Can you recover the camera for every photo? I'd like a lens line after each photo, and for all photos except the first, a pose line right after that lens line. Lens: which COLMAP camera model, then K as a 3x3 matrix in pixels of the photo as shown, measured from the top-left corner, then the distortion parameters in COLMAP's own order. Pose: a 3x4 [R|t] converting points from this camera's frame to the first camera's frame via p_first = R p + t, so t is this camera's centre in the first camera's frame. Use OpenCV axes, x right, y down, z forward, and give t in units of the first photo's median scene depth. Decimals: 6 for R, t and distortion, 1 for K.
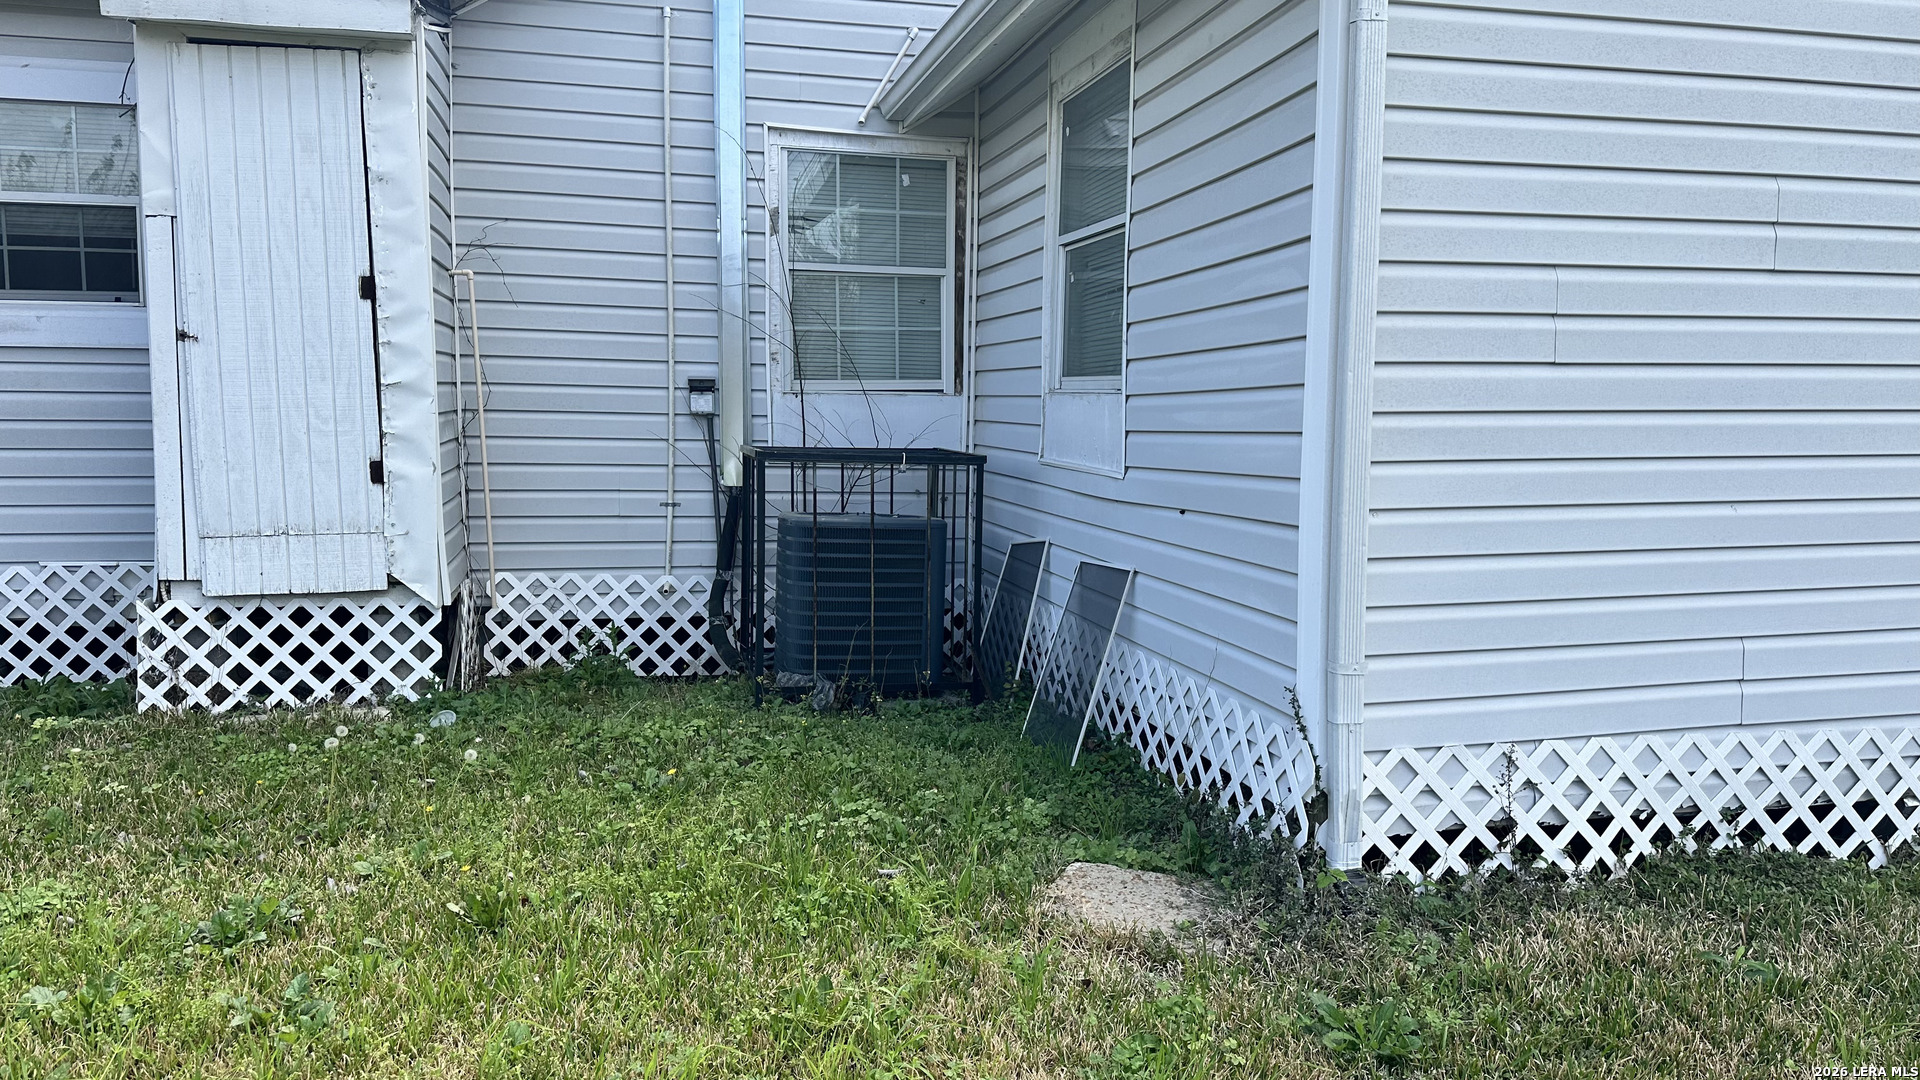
lens RADIAL K [[1344.2, 0, 960.0], [0, 1344.2, 540.0], [0, 0, 1]] dist [0.140429, -0.246572]
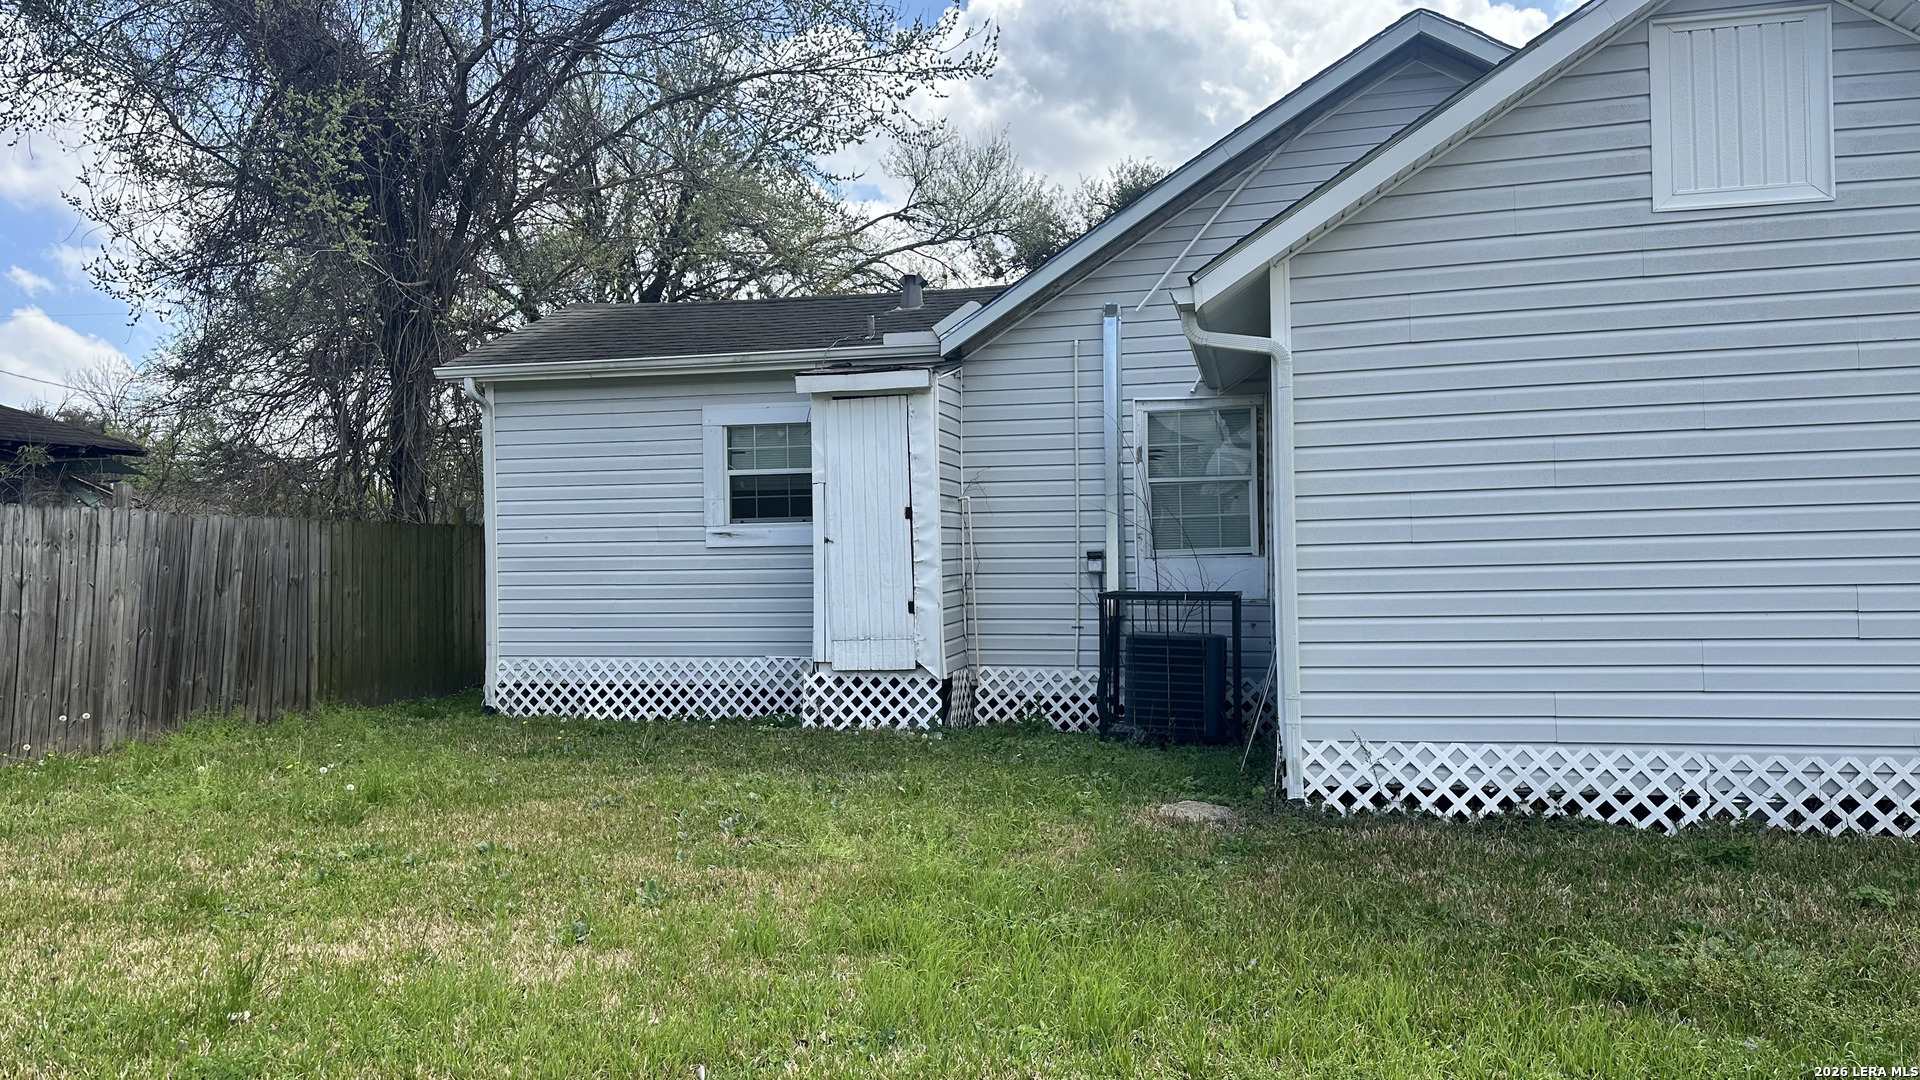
lens RADIAL K [[1360.8, 0, 911.9], [0, 1360.8, 541.1], [0, 0, 1]] dist [0.256327, -0.530575]
pose [[0.879794, -0.030512, -0.474375, 0.484235], [-0.022189, 0.994214, -0.105102, 0.058959], [0.474837, 0.102994, 0.874026, -0.680873]]
